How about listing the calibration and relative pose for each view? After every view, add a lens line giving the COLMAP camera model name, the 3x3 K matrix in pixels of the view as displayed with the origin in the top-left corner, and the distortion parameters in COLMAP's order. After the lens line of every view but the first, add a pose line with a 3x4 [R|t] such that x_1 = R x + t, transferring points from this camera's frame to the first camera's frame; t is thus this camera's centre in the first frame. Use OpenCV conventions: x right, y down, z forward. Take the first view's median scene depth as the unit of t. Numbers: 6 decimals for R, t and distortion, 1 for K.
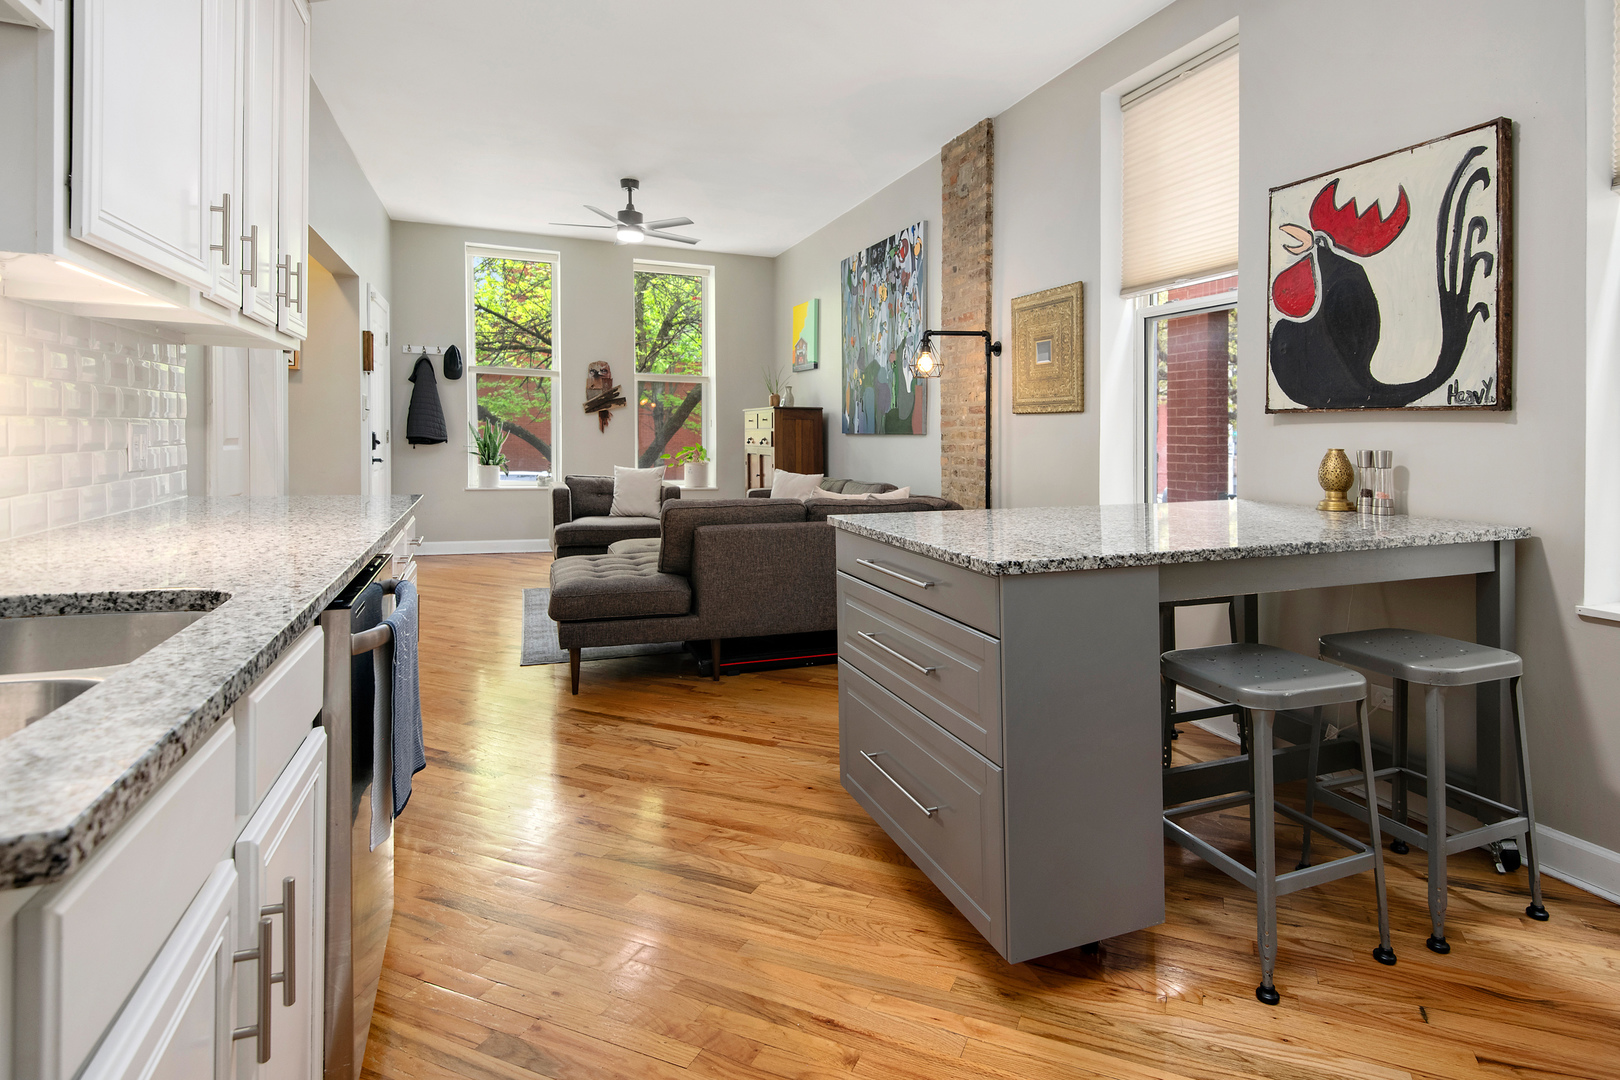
lens RADIAL K [[844.0, 0, 849.8], [0, 844.0, 496.6], [0, 0, 1]] dist [-0.000254, -0.000867]
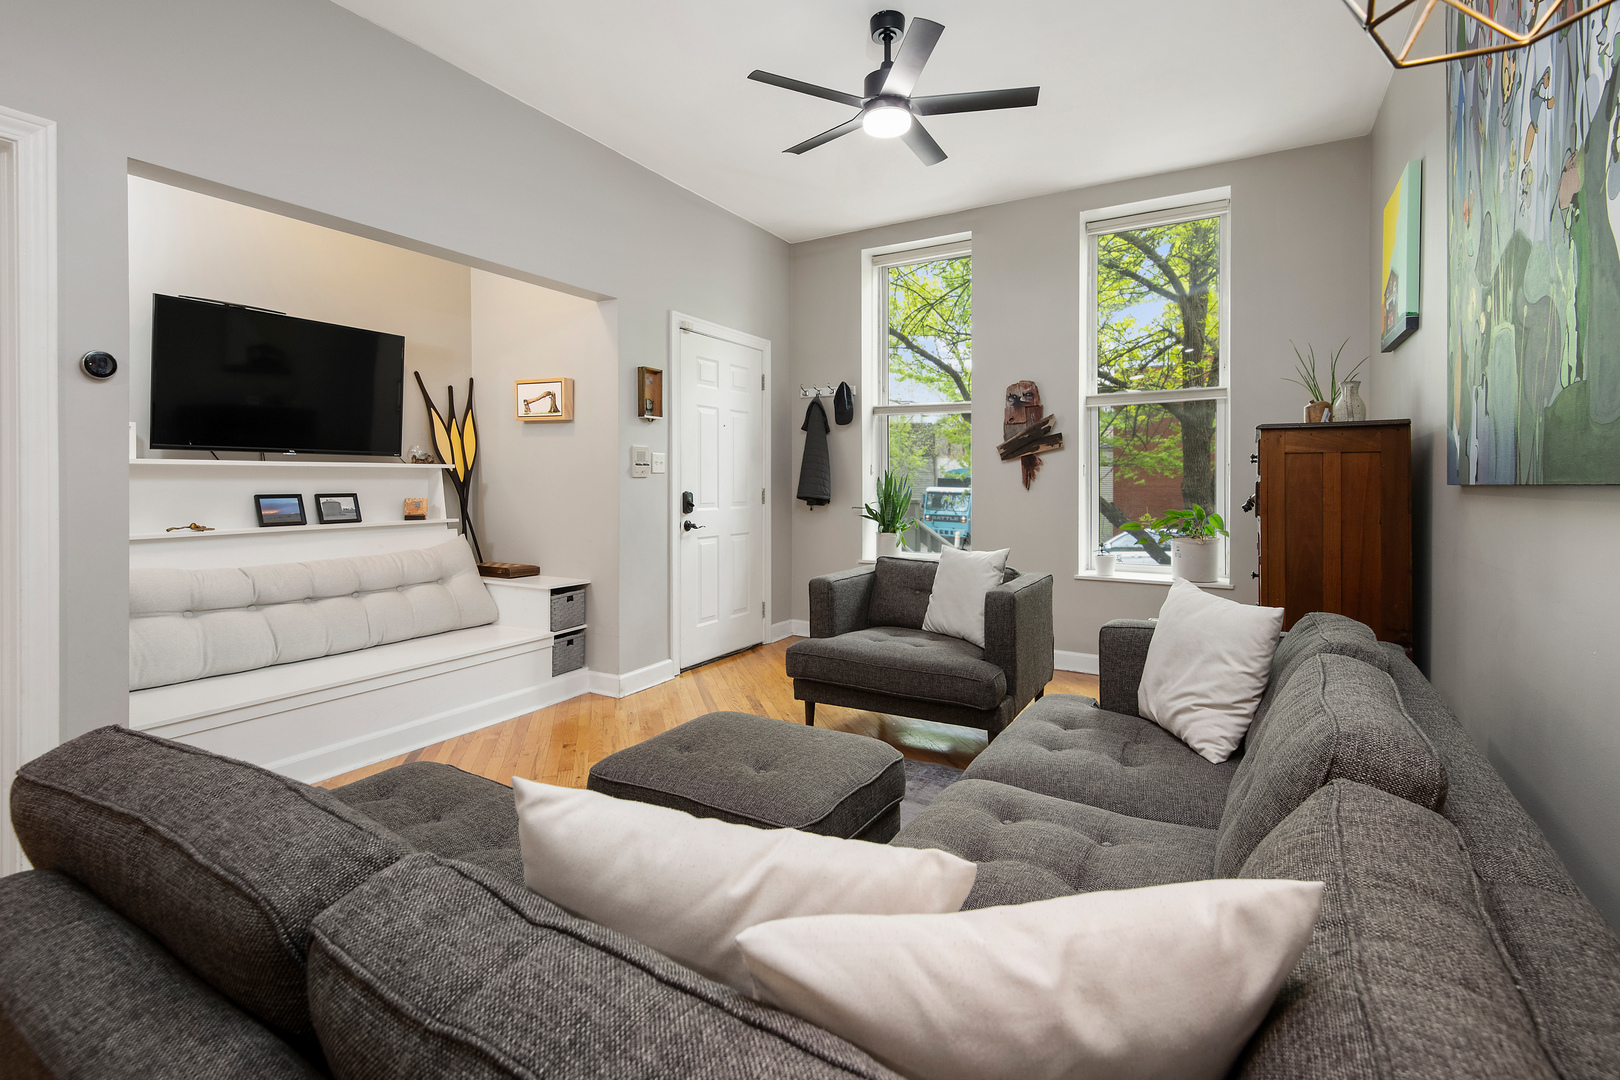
lens RADIAL K [[728.6, 0, 831.3], [0, 728.6, 480.0], [0, 0, 1]] dist [0.000579, -0.000280]
pose [[0.613398, -0.020562, -0.789506, 0.067686], [-0.046613, 0.996976, -0.062180, -0.043788], [0.788397, 0.074942, 0.610584, 0.583022]]
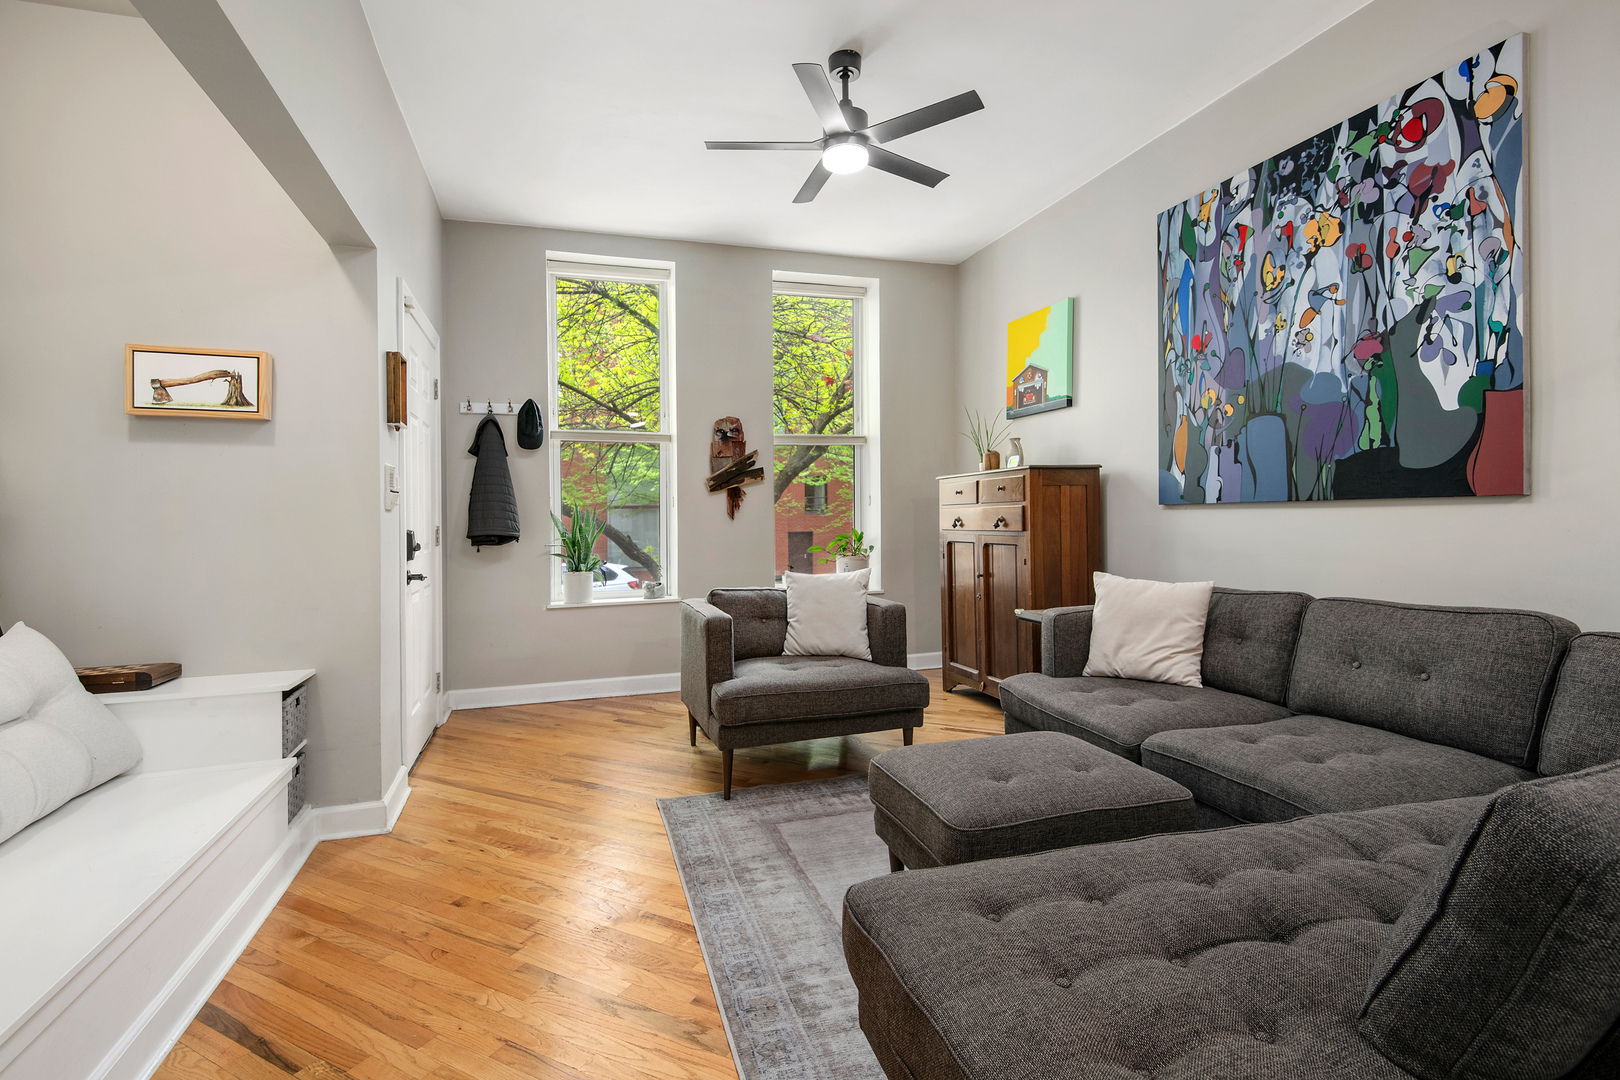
lens RADIAL K [[728.0, 0, 755.0], [0, 728.0, 515.6], [0, 0, 1]] dist [0.024464, -0.020066]
pose [[0.992463, -0.037689, -0.116604, -0.224179], [0.029113, 0.996804, -0.074398, -0.035976], [0.119035, 0.070443, 0.990388, 0.442849]]
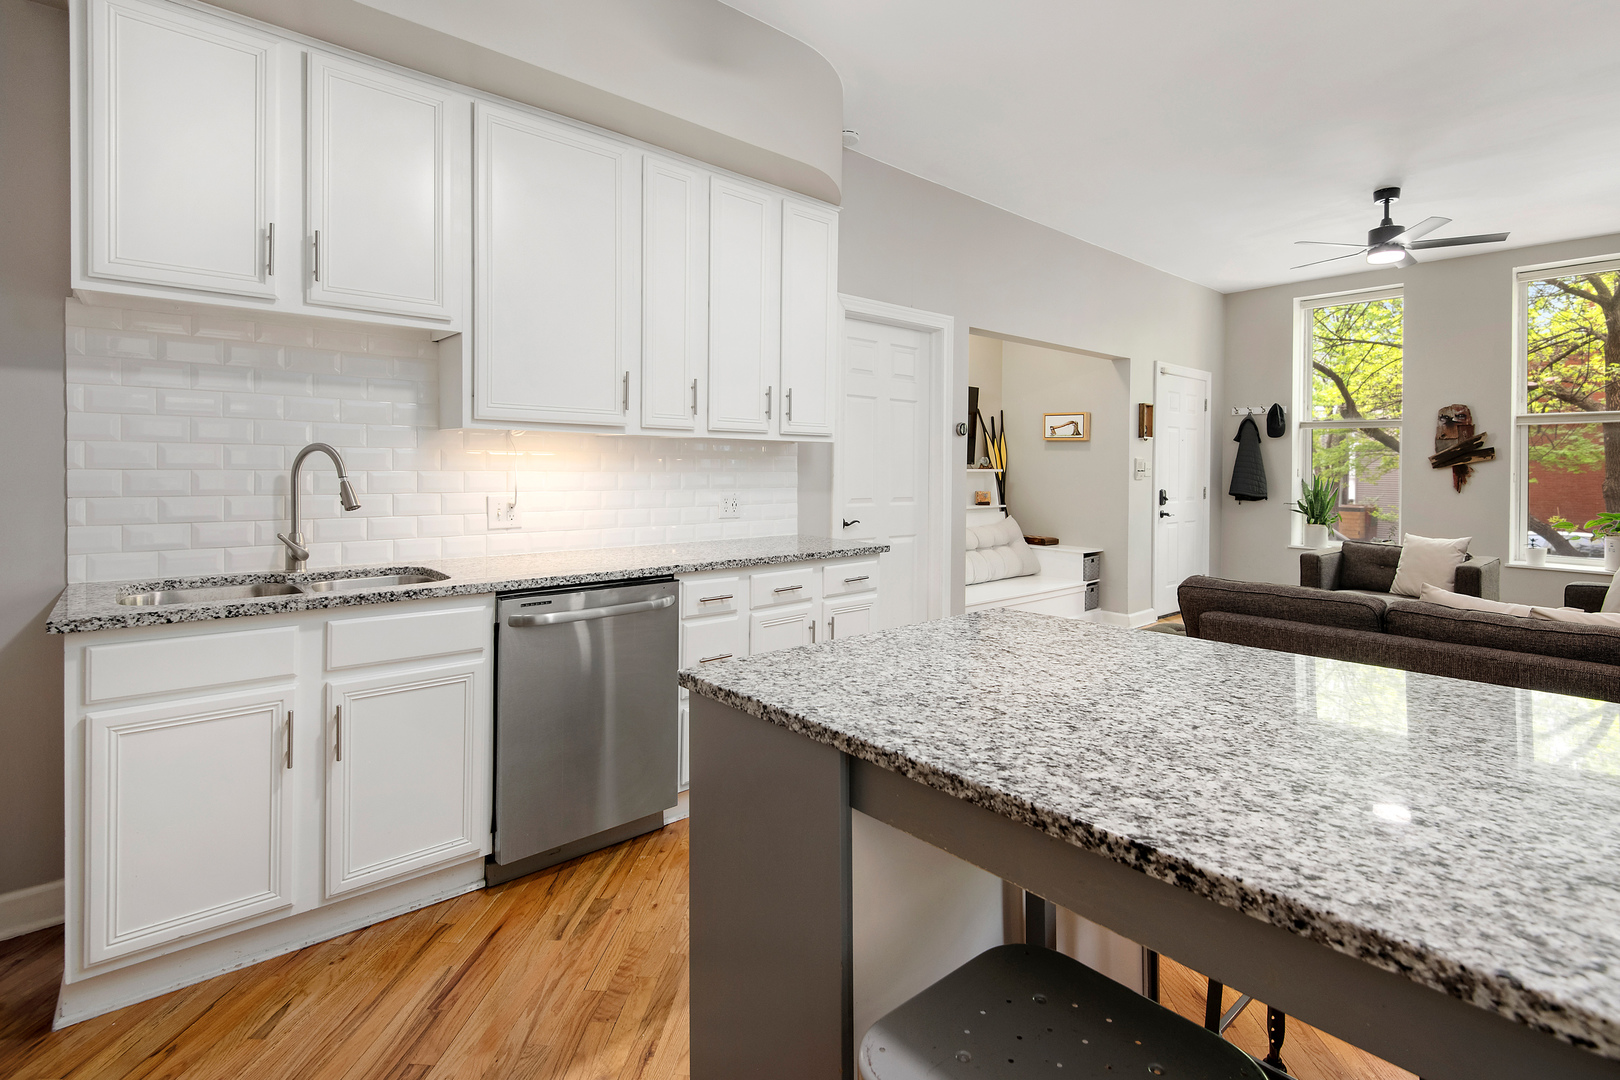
lens RADIAL K [[772.9, 0, 814.3], [0, 772.9, 465.8], [0, 0, 1]] dist [0.001377, -0.013400]
pose [[0.301533, -0.015191, -0.953335, 0.245844], [-0.072567, 0.996607, -0.038832, -0.029695], [0.950690, 0.080890, 0.299408, 0.206831]]
